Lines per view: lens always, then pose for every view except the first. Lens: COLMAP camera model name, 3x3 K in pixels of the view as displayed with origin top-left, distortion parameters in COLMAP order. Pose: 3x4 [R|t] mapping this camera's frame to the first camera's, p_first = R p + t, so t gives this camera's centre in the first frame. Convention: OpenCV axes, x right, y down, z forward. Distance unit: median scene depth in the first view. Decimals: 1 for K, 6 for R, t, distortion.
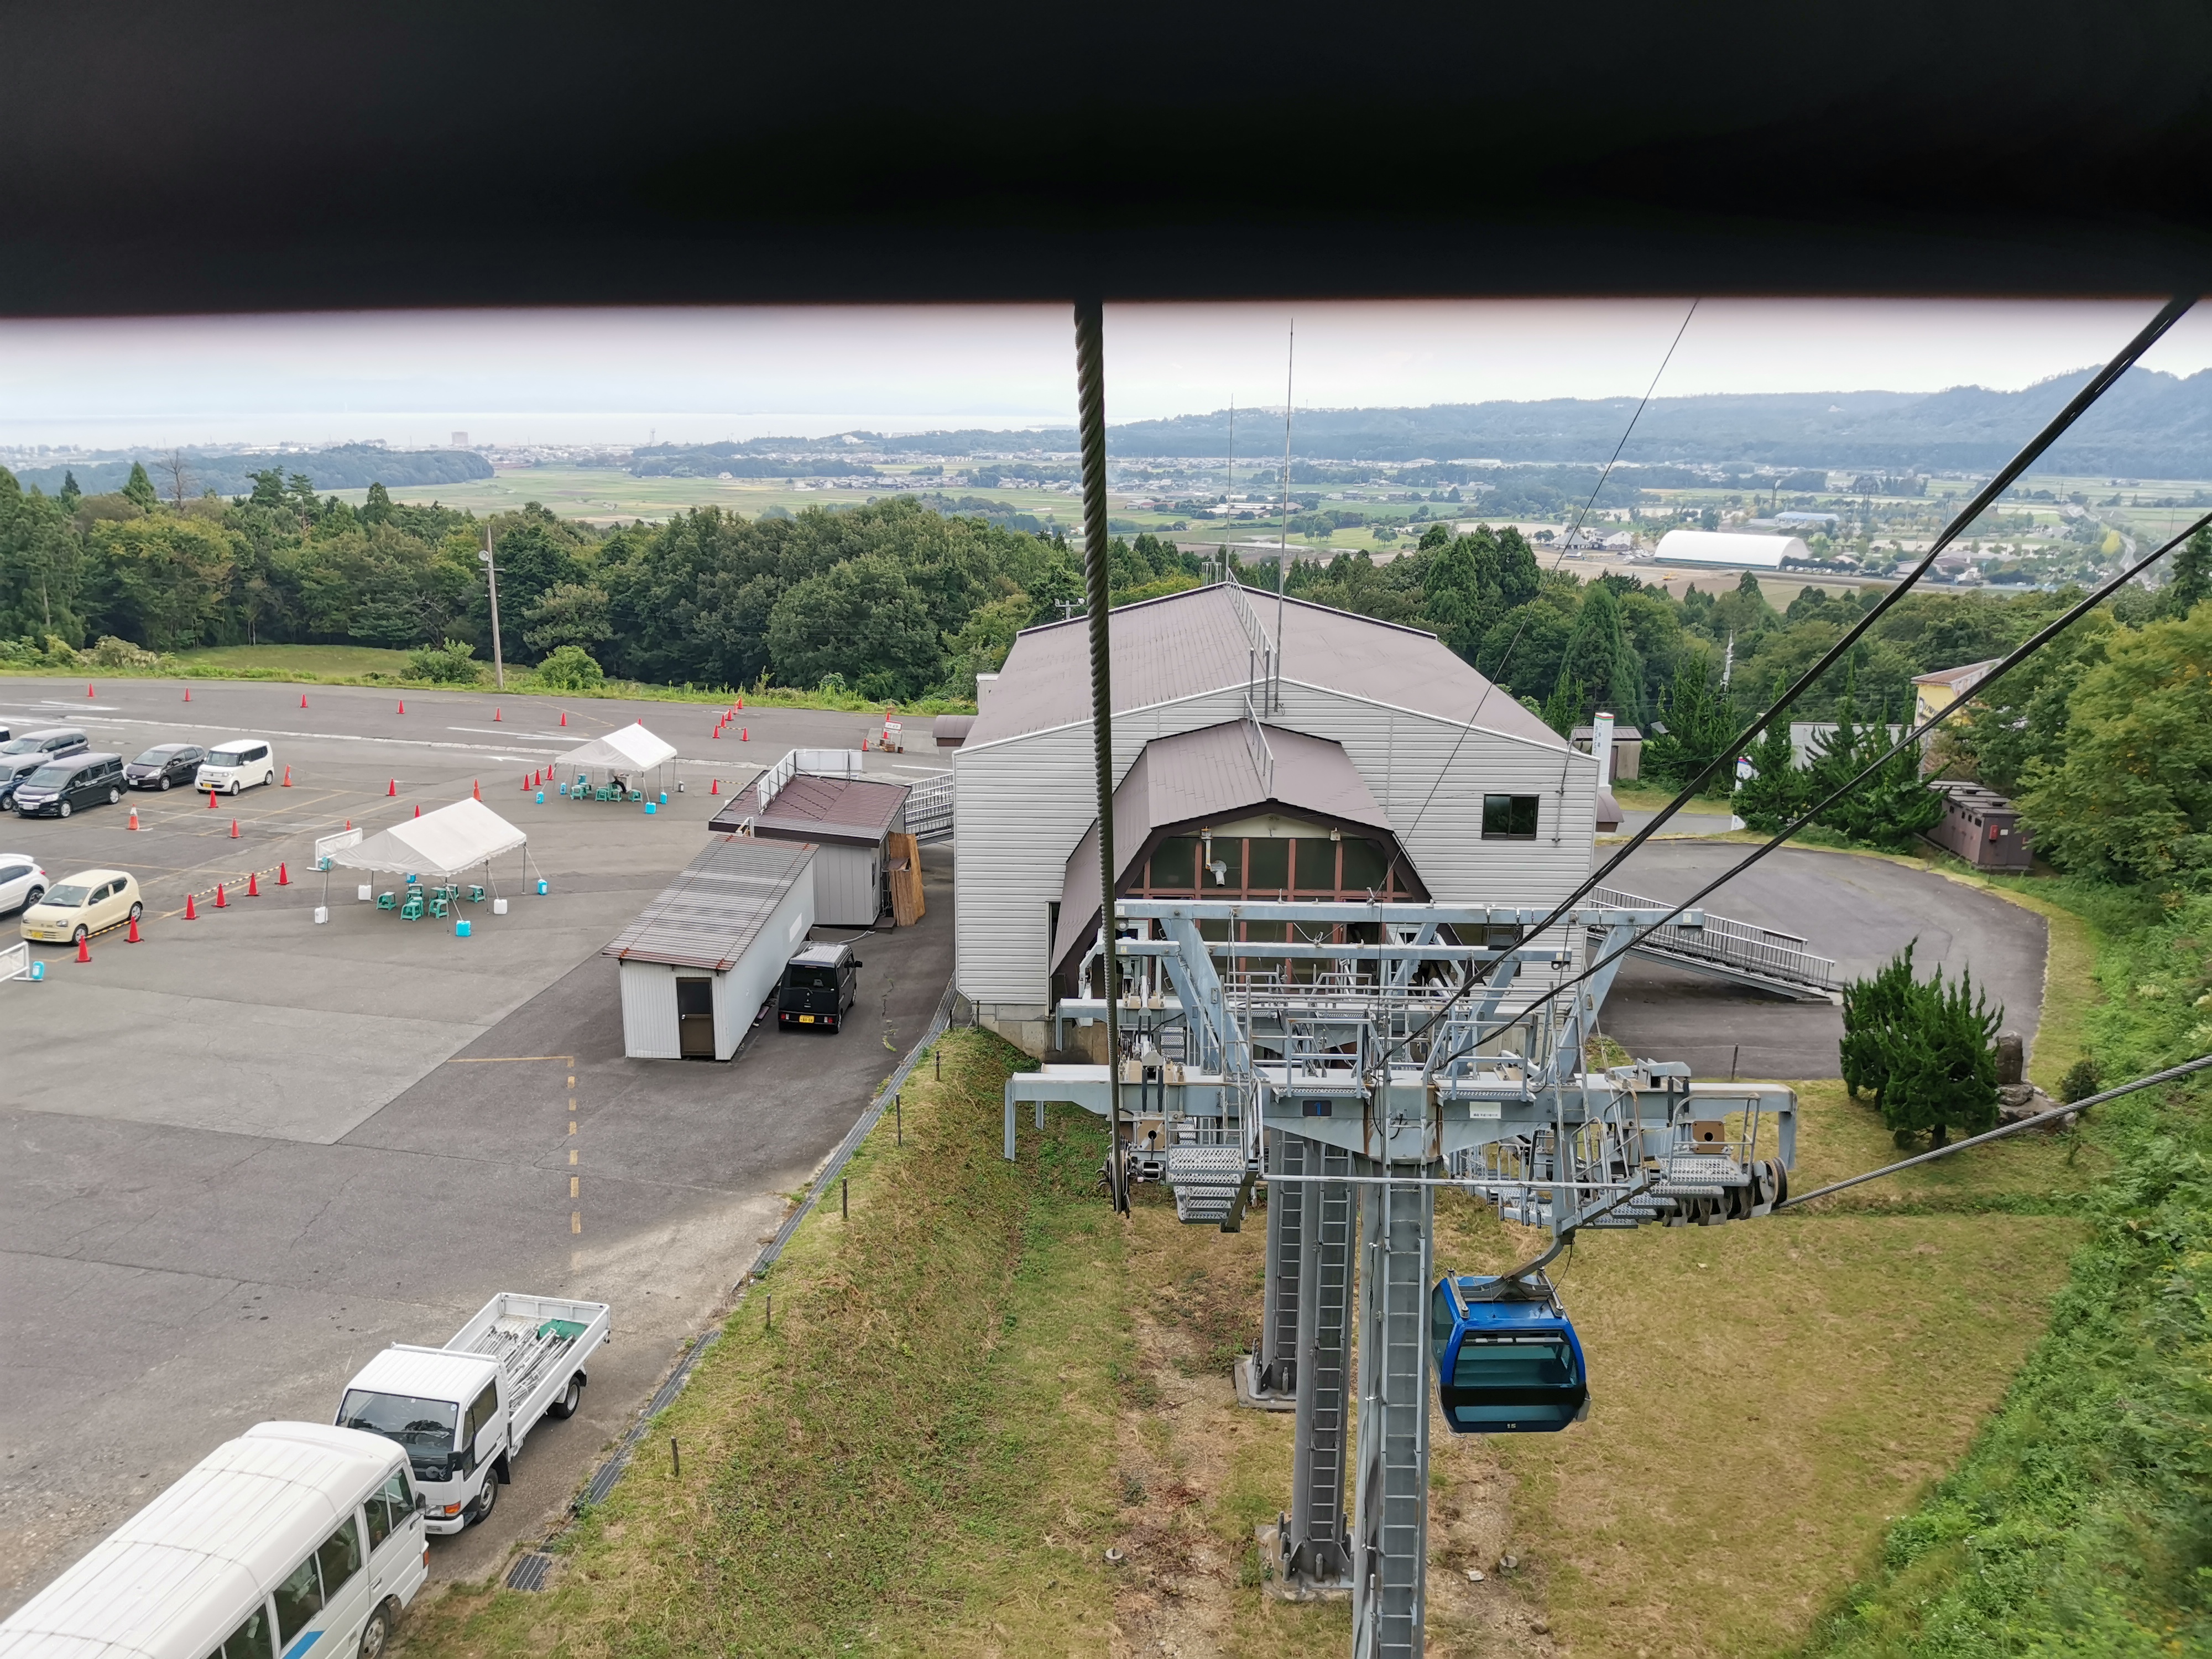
lens RADIAL K [[1665.9, 0, 1104.2], [0, 1665.9, 827.3], [0, 0, 1]] dist [-0.005691, -0.072242]
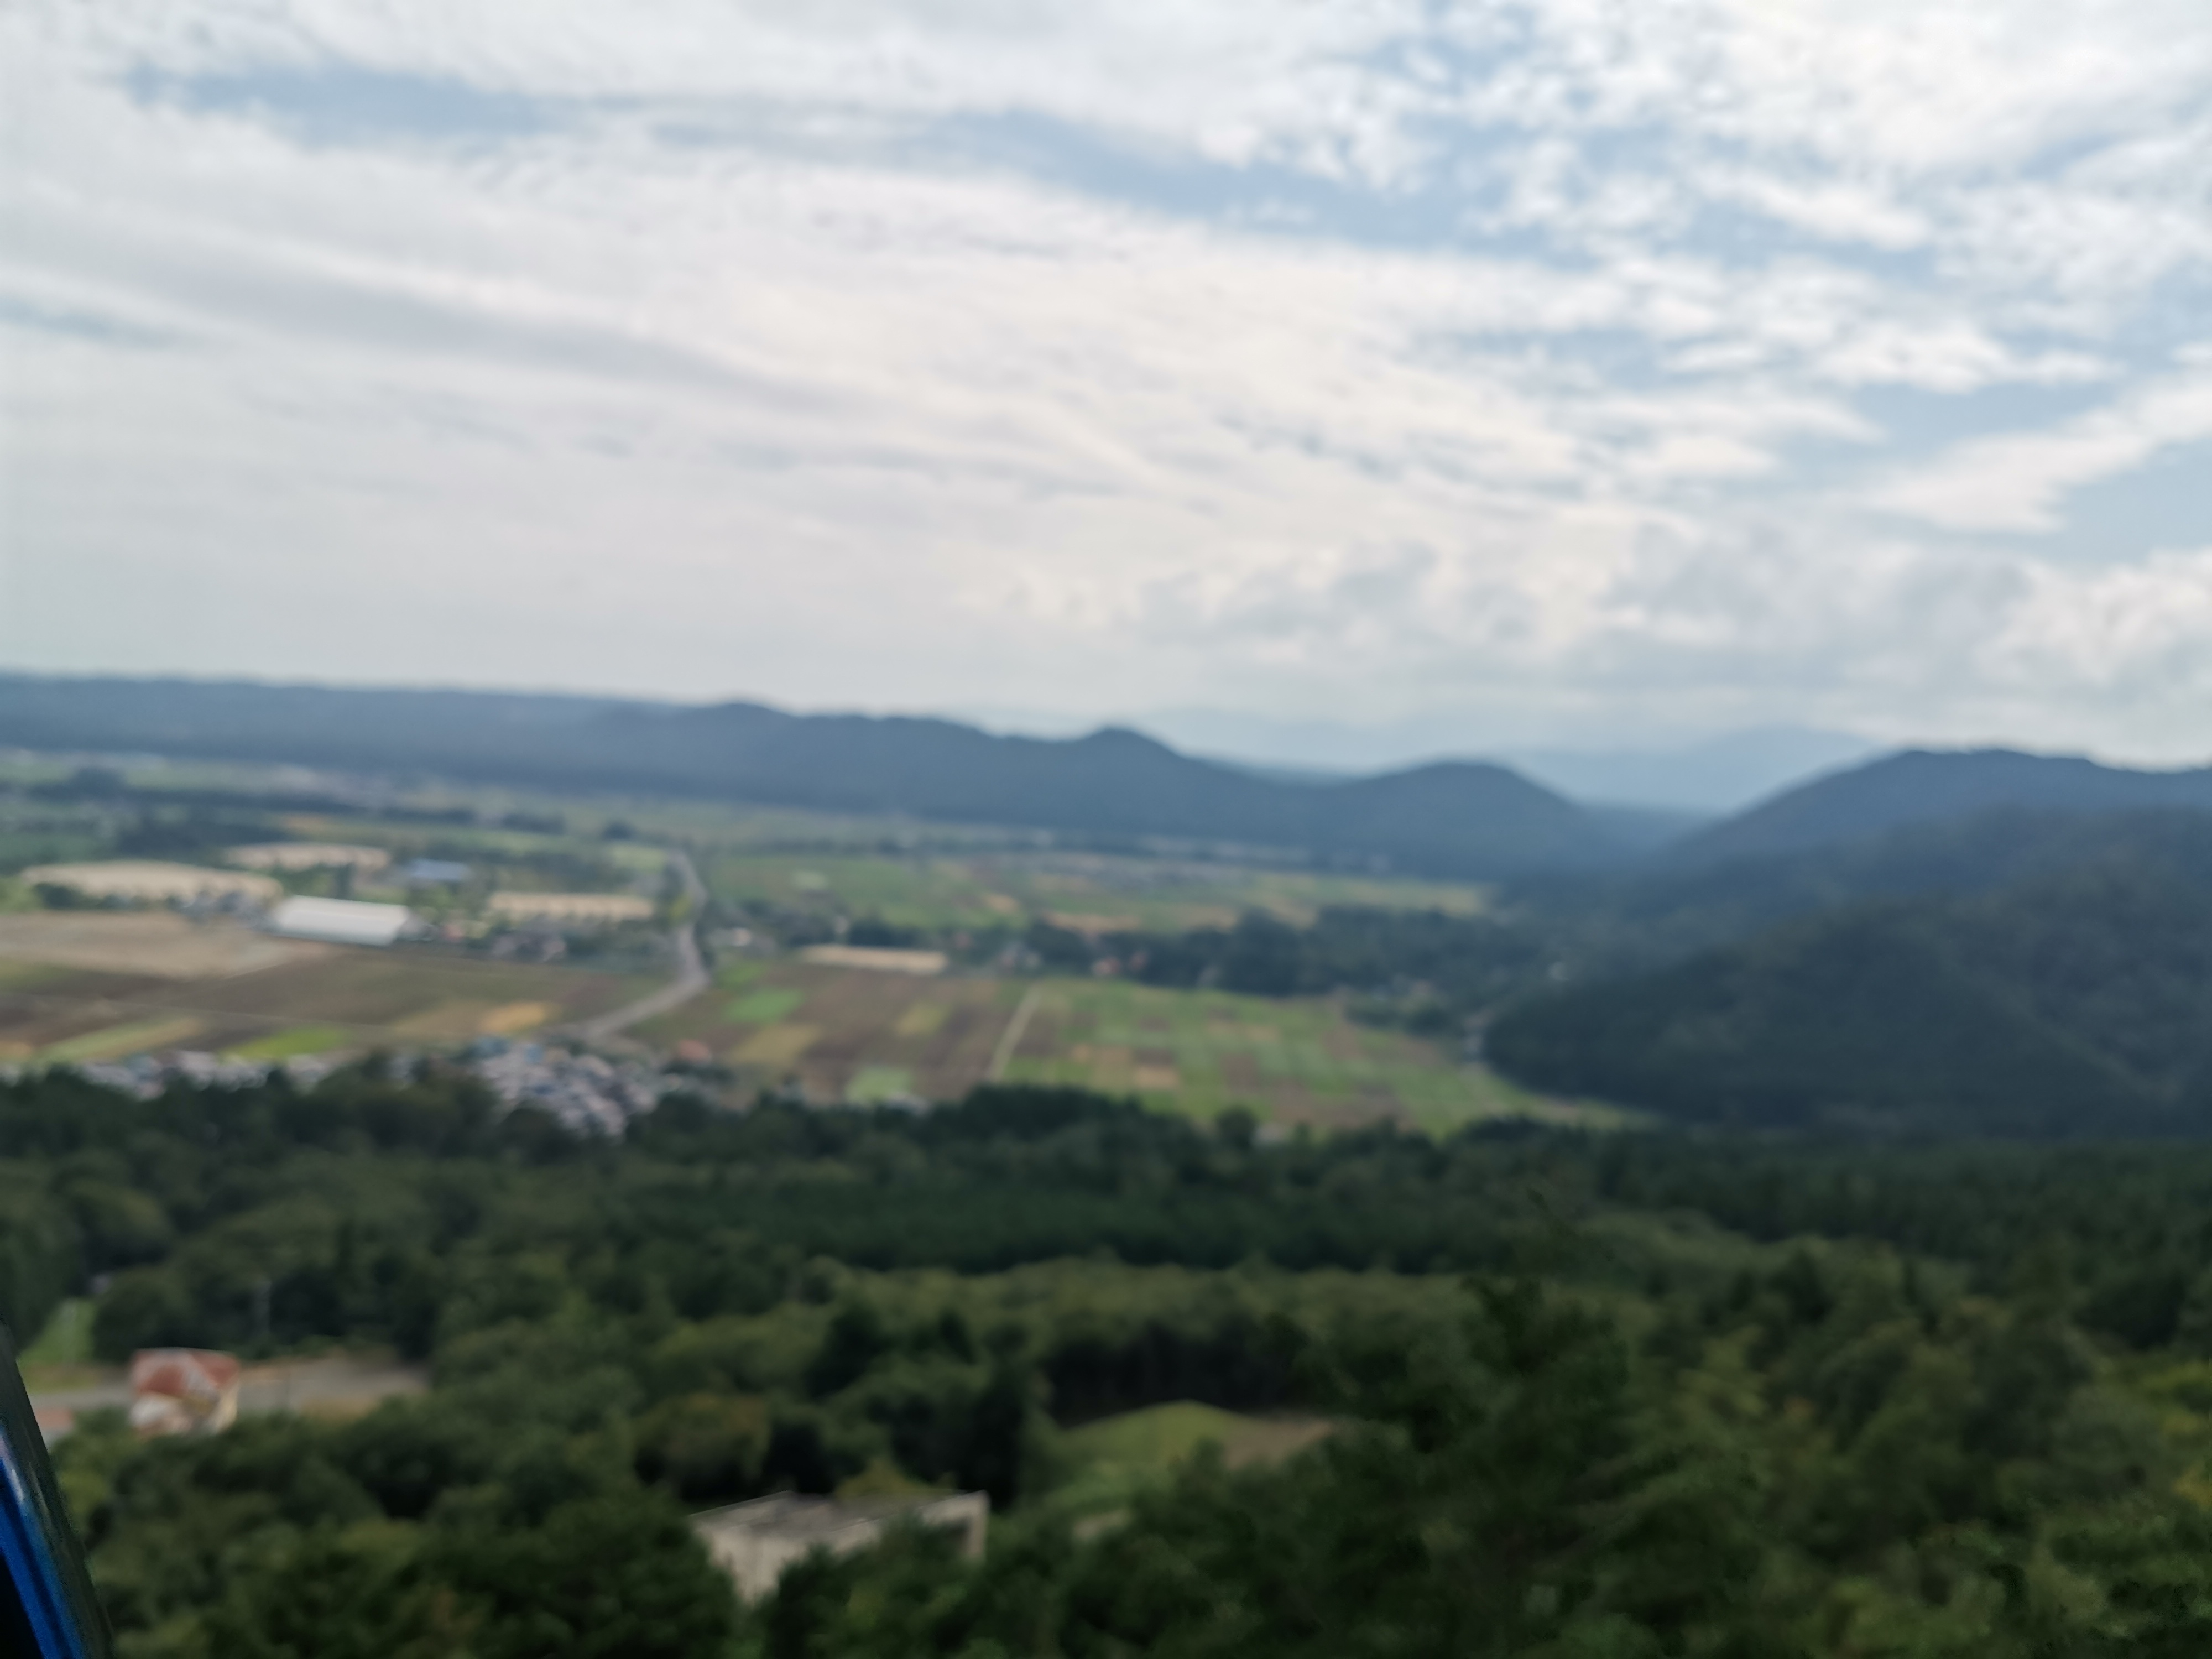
lens RADIAL K [[1706.2, 0, 1102.1], [0, 1706.2, 835.2], [0, 0, 1]] dist [0.028918, -0.171874]
pose [[0.748218, 0.023038, 0.663052, 0.090291], [0.079252, 0.989138, -0.123799, -0.814136], [-0.658702, 0.145177, 0.738265, -2.786536]]
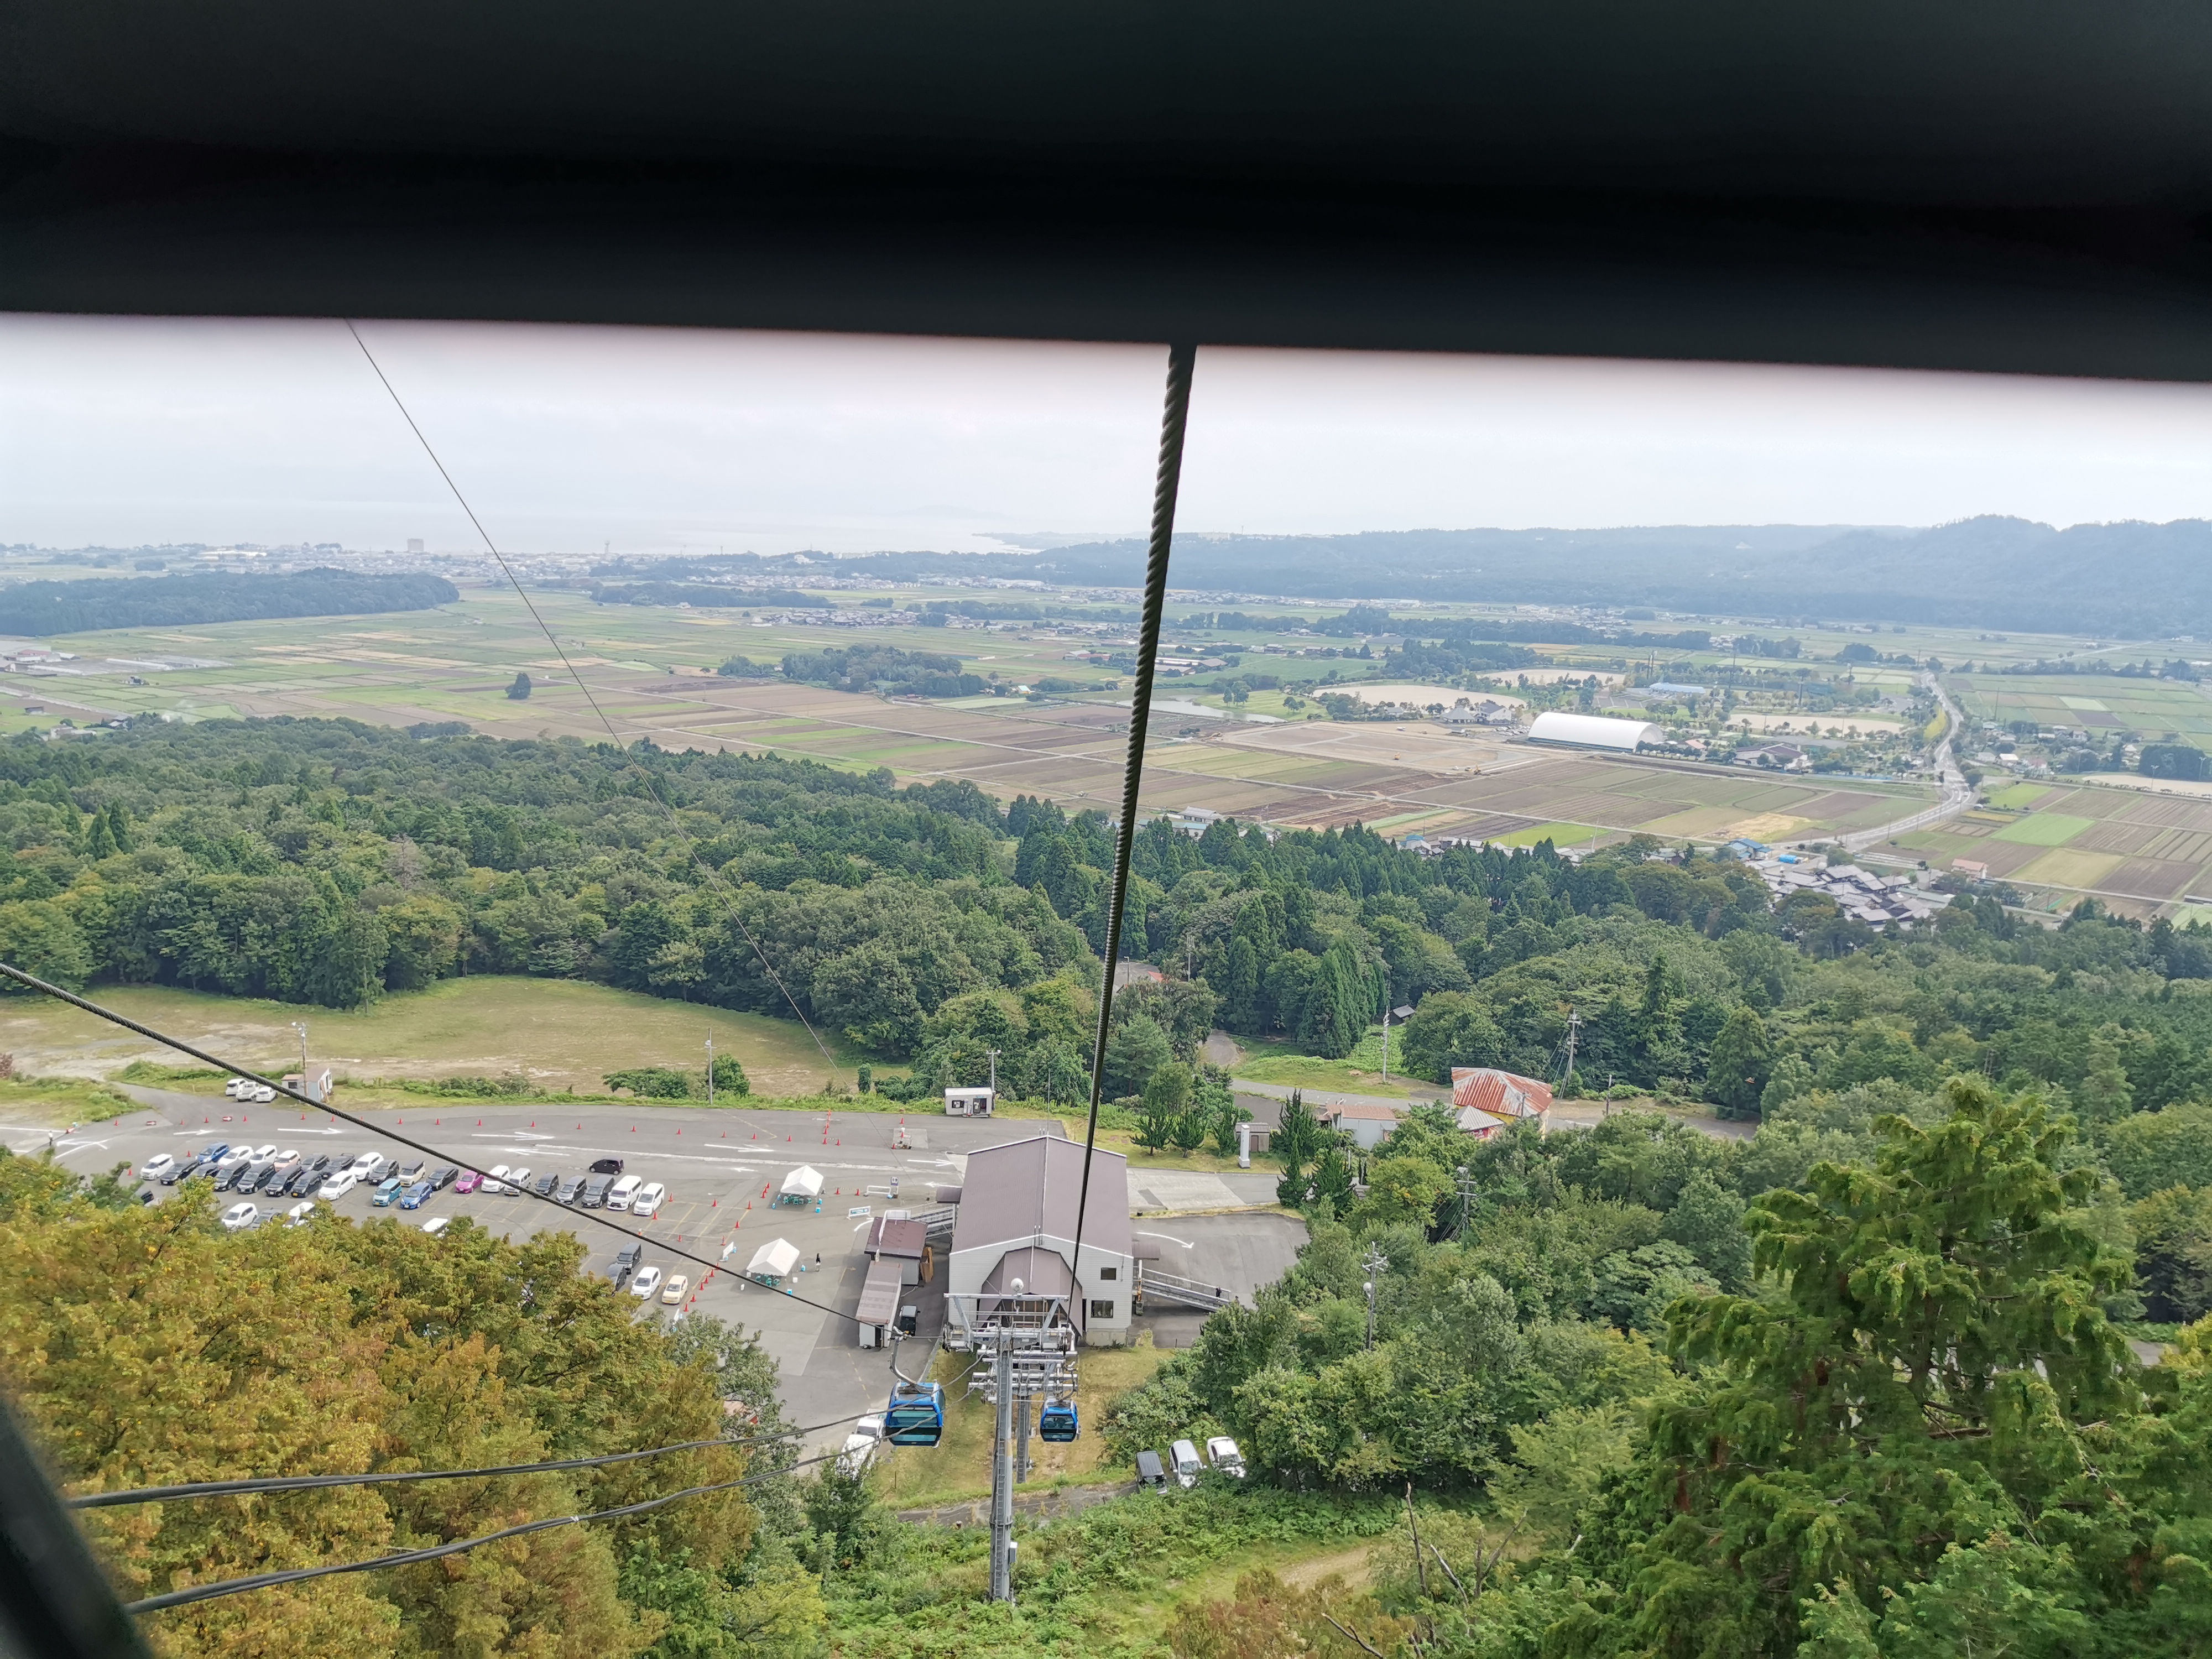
lens RADIAL K [[1655.3, 0, 1102.9], [0, 1655.3, 826.2], [0, 0, 1]] dist [0.033171, -0.130583]
pose [[0.999304, 0.013465, 0.034780, 0.074341], [-0.011386, 0.998176, -0.059296, -0.569816], [-0.035515, 0.058858, 0.997634, -1.959758]]
